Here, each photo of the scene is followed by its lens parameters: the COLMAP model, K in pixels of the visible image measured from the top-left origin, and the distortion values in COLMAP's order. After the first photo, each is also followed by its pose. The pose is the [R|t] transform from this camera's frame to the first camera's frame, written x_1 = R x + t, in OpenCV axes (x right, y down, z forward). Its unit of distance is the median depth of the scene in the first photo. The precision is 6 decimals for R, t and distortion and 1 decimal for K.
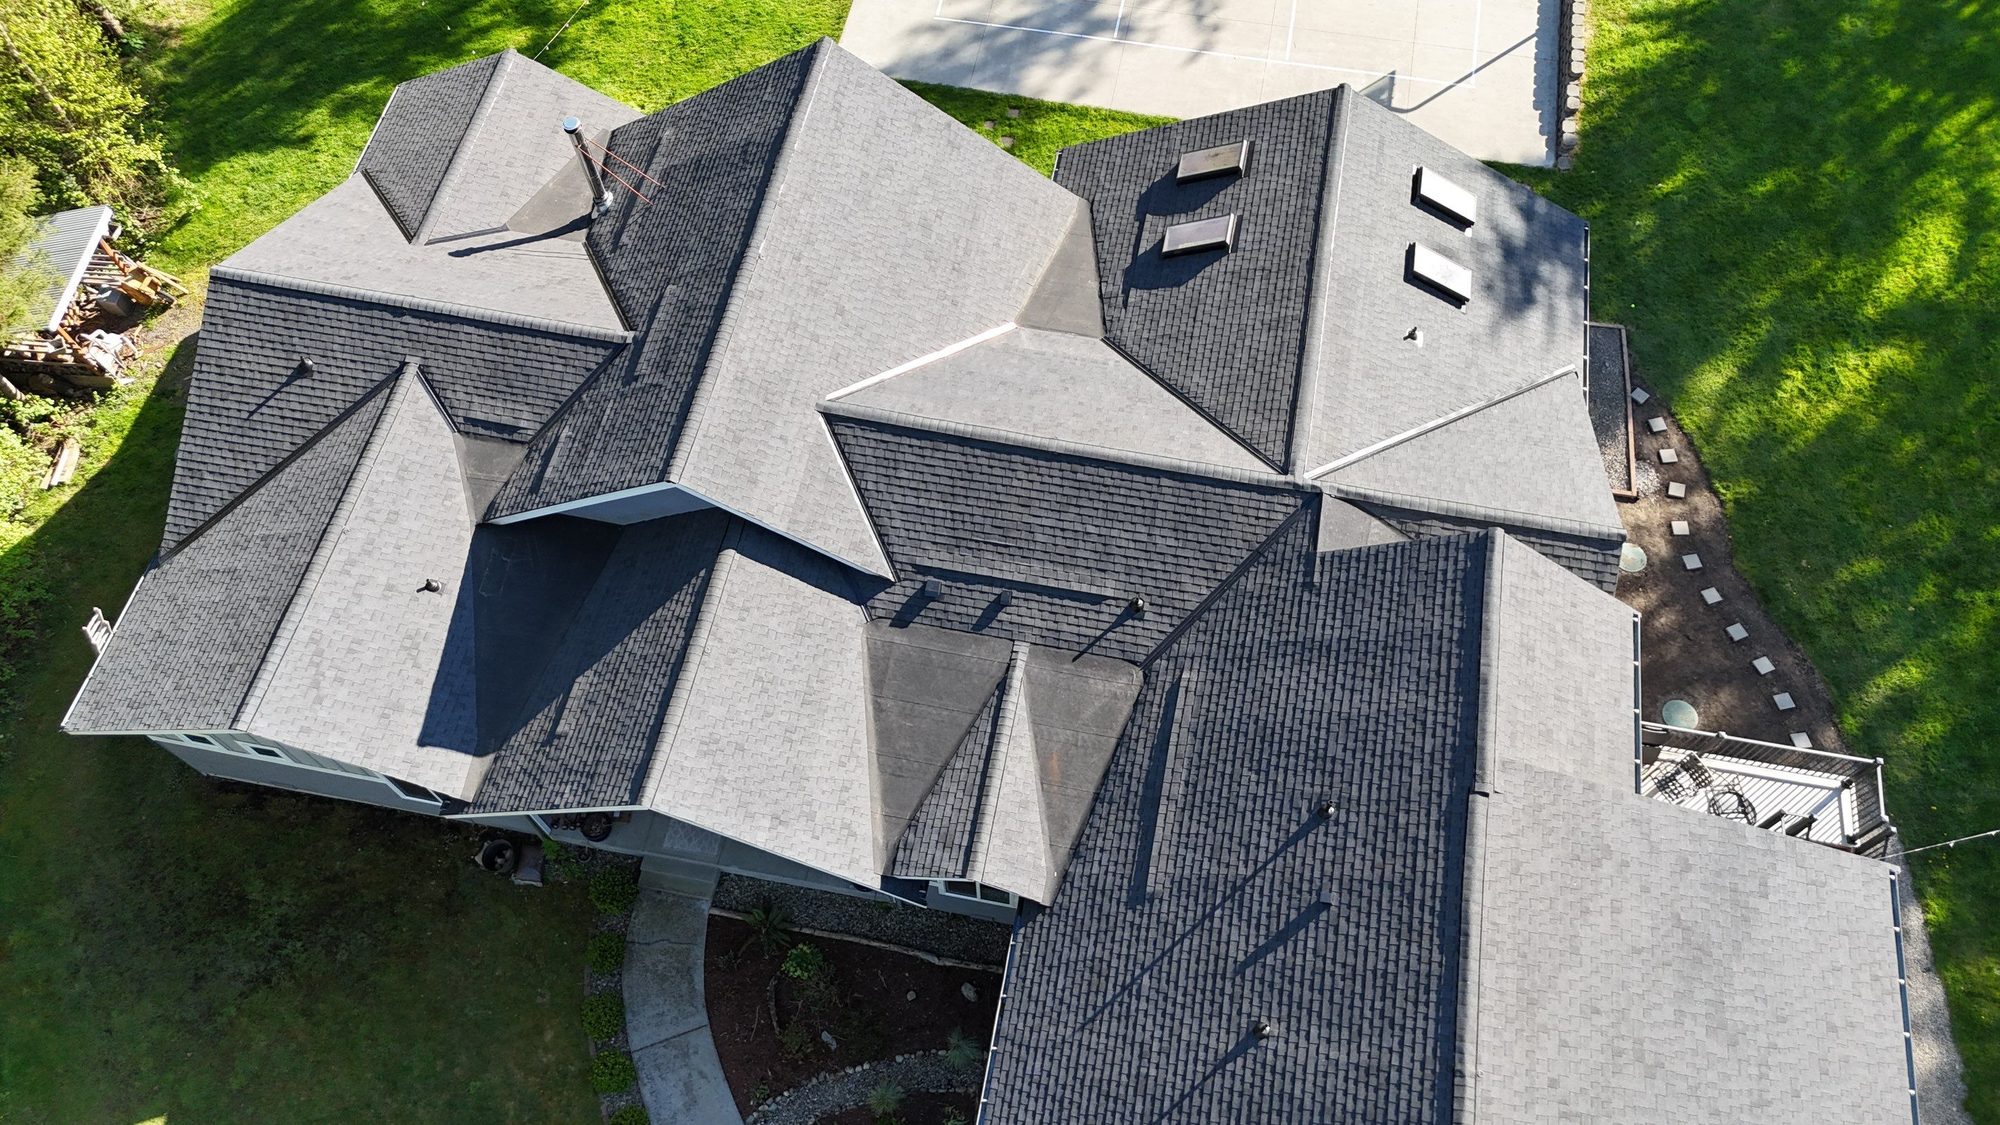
lens RADIAL K [[1493.8, 0, 993.9], [0, 1493.8, 567.3], [0, 0, 1]] dist [0.051900, -0.036519]
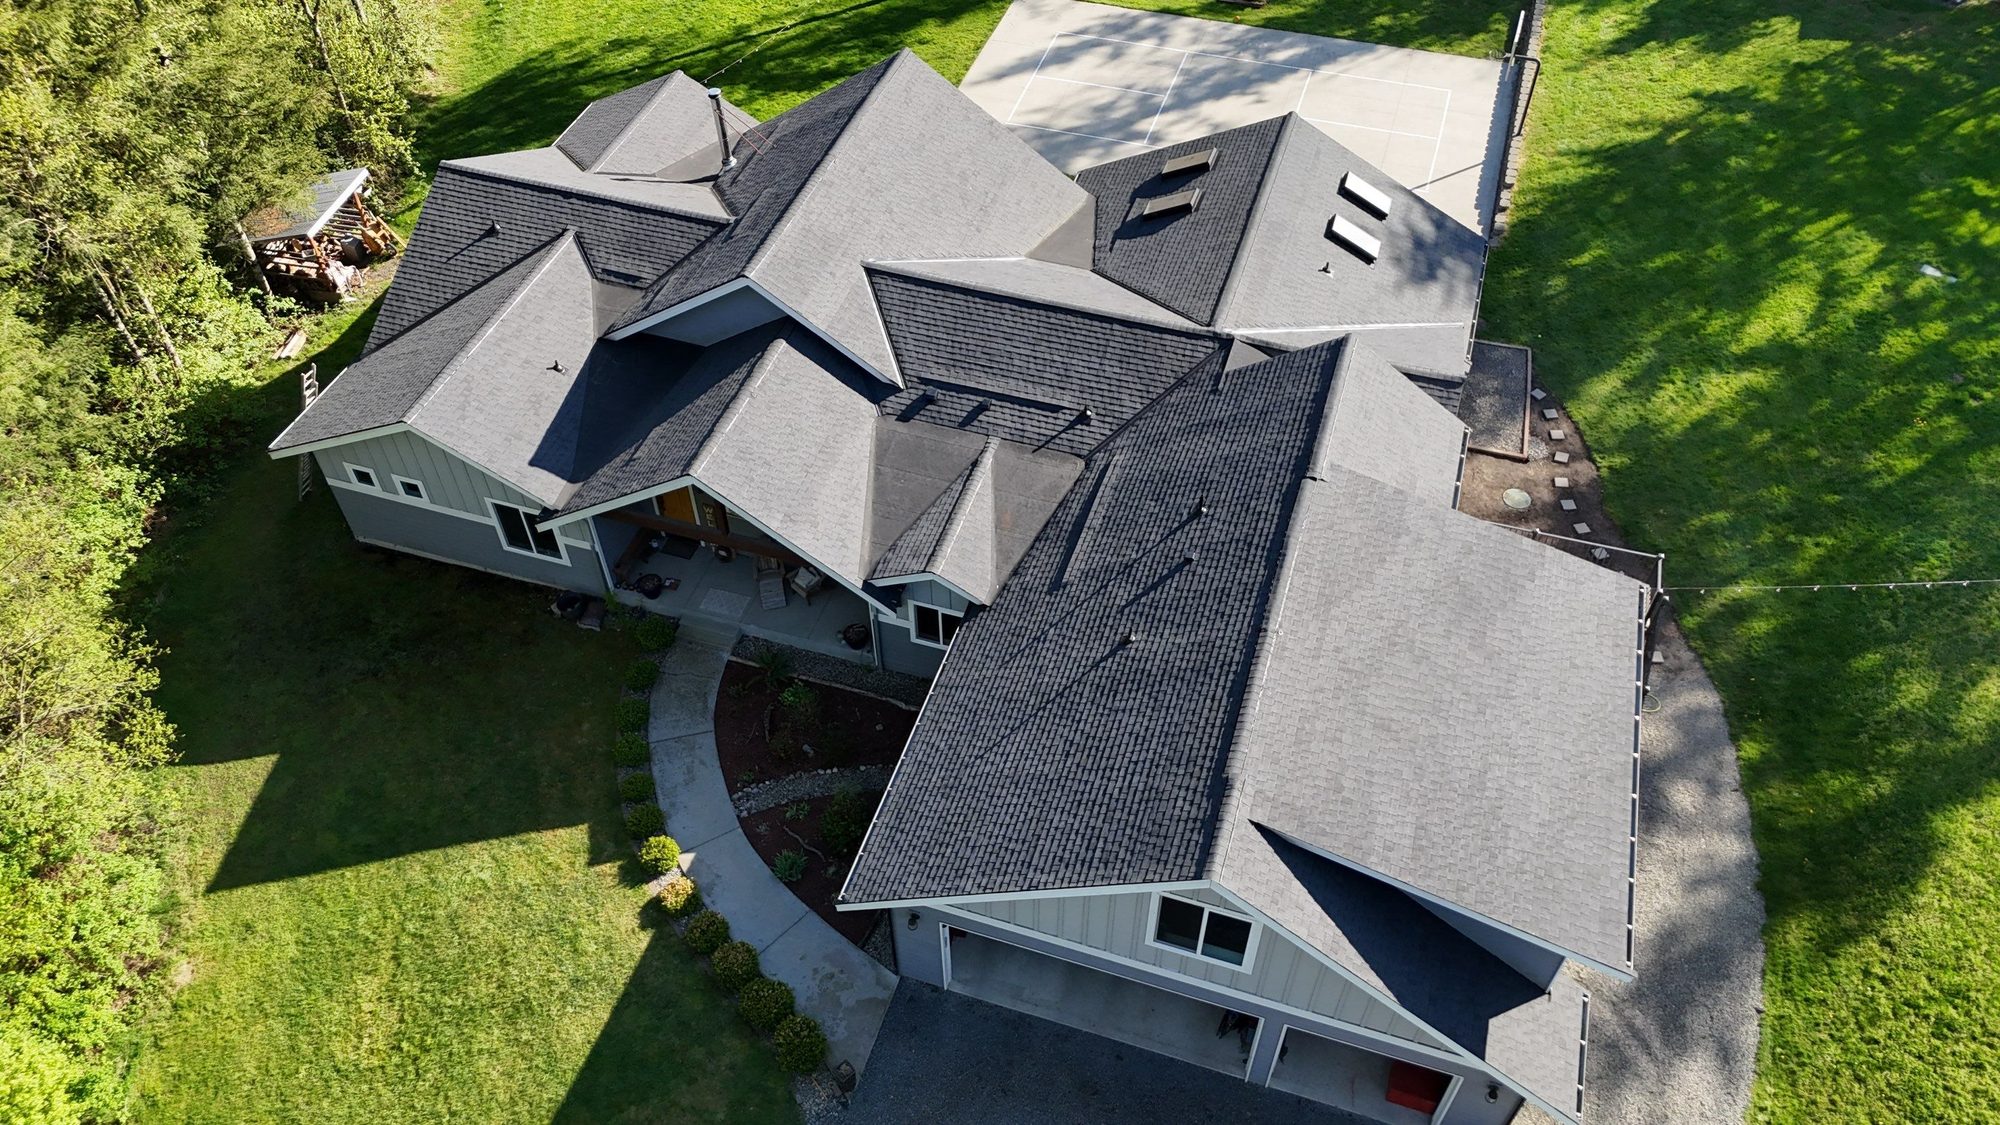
lens RADIAL K [[1481.8, 0, 1000.0], [0, 1481.8, 562.5], [0, 0, 1]] dist [0.046282, -0.000770]
pose [[0.993129, 0.088117, -0.077005, 0.123609], [-0.104112, 0.965769, -0.237594, 0.431649], [0.053433, 0.243979, 0.968307, -0.198112]]
